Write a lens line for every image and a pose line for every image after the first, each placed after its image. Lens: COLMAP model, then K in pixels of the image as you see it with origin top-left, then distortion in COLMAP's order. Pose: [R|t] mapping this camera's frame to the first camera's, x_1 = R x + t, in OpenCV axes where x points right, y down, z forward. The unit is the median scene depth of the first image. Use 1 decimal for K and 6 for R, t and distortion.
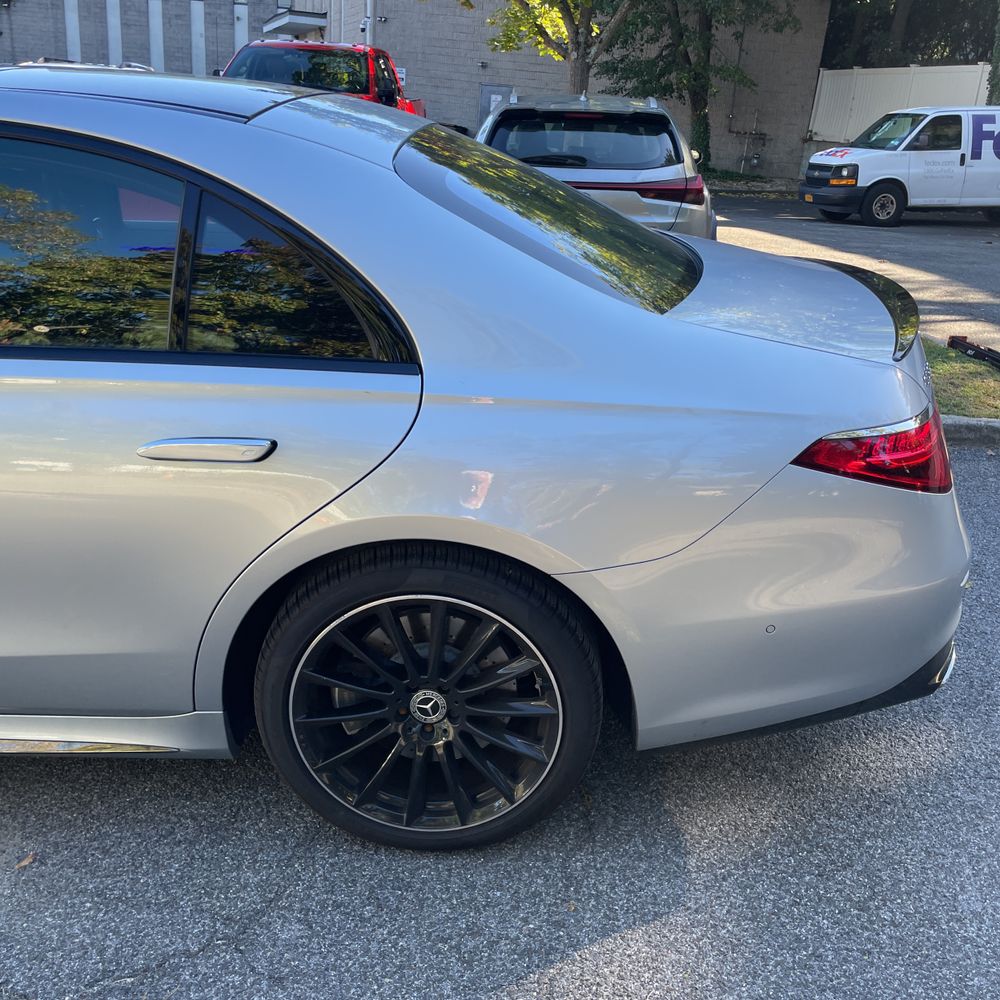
lens RADIAL K [[1022.6, 0, 493.5], [0, 1022.6, 509.9], [0, 0, 1]] dist [0.101567, -0.152353]
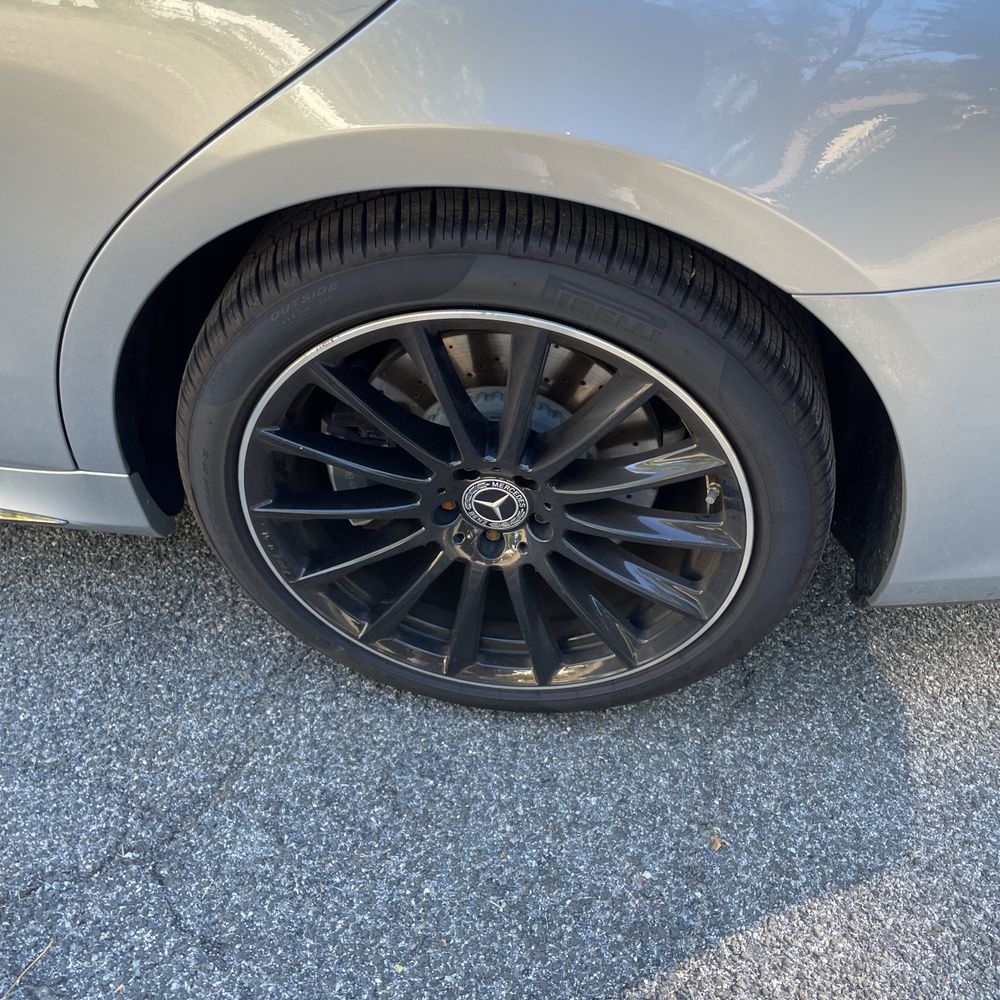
lens RADIAL K [[1022.6, 0, 493.5], [0, 1022.6, 509.9], [0, 0, 1]] dist [0.101567, -0.152353]
pose [[0.995347, 0.083144, -0.048690, -0.038785], [-0.058878, 0.924867, 0.375704, -0.008347], [0.076269, -0.371090, 0.925460, 0.511610]]
